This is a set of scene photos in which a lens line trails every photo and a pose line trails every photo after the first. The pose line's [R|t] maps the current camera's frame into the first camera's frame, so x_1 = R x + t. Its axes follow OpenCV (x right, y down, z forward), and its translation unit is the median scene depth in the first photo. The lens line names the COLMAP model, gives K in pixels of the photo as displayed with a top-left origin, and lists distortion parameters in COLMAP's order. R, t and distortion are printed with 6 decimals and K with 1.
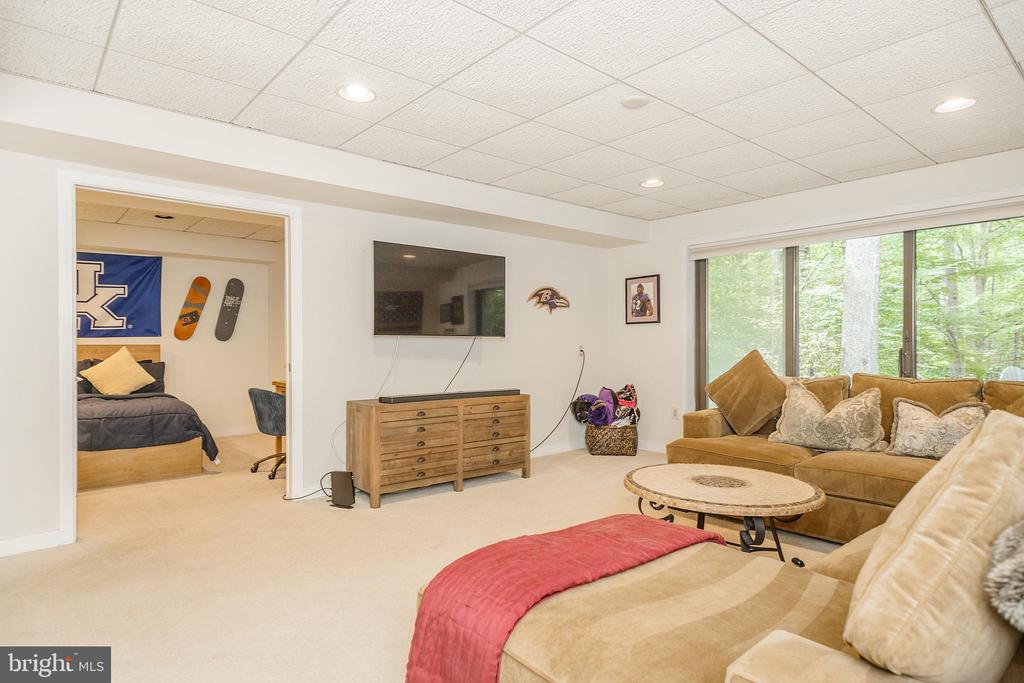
lens RADIAL K [[574.5, 0, 516.2], [0, 574.5, 337.6], [0, 0, 1]] dist [0.015733, -0.001970]
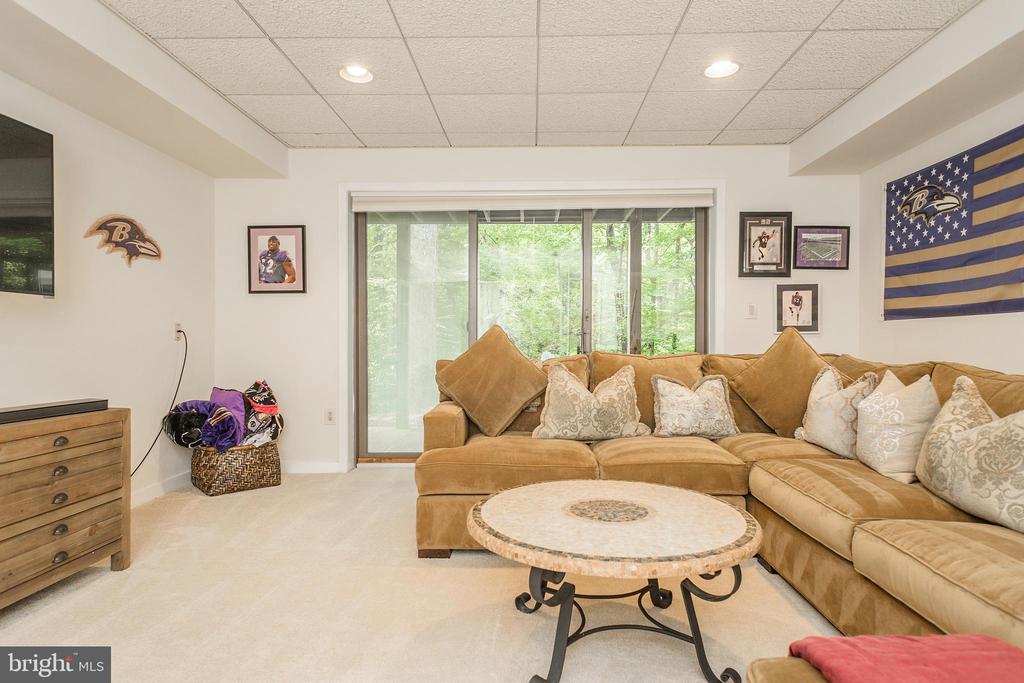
lens RADIAL K [[574.5, 0, 515.9], [0, 574.5, 344.8], [0, 0, 1]] dist [0.015733, -0.001970]
pose [[0.677733, -0.005907, 0.735284, -0.104984], [-0.007666, 0.999857, 0.015099, 0.026730], [-0.735268, -0.015870, 0.677591, 0.329135]]
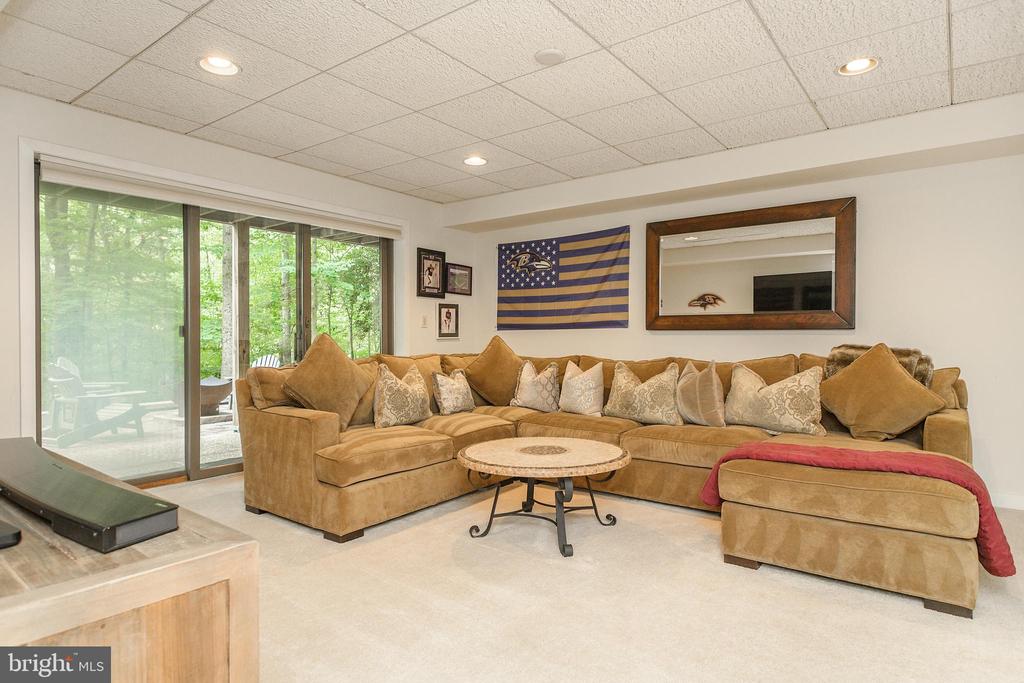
lens RADIAL K [[574.5, 0, 508.4], [0, 574.5, 342.7], [0, 0, 1]] dist [0.015733, -0.001970]
pose [[-0.193631, -0.007089, 0.981049, -0.357683], [-0.007550, 0.999955, 0.005735, 0.021343], [-0.981045, -0.006297, -0.193676, 0.655570]]
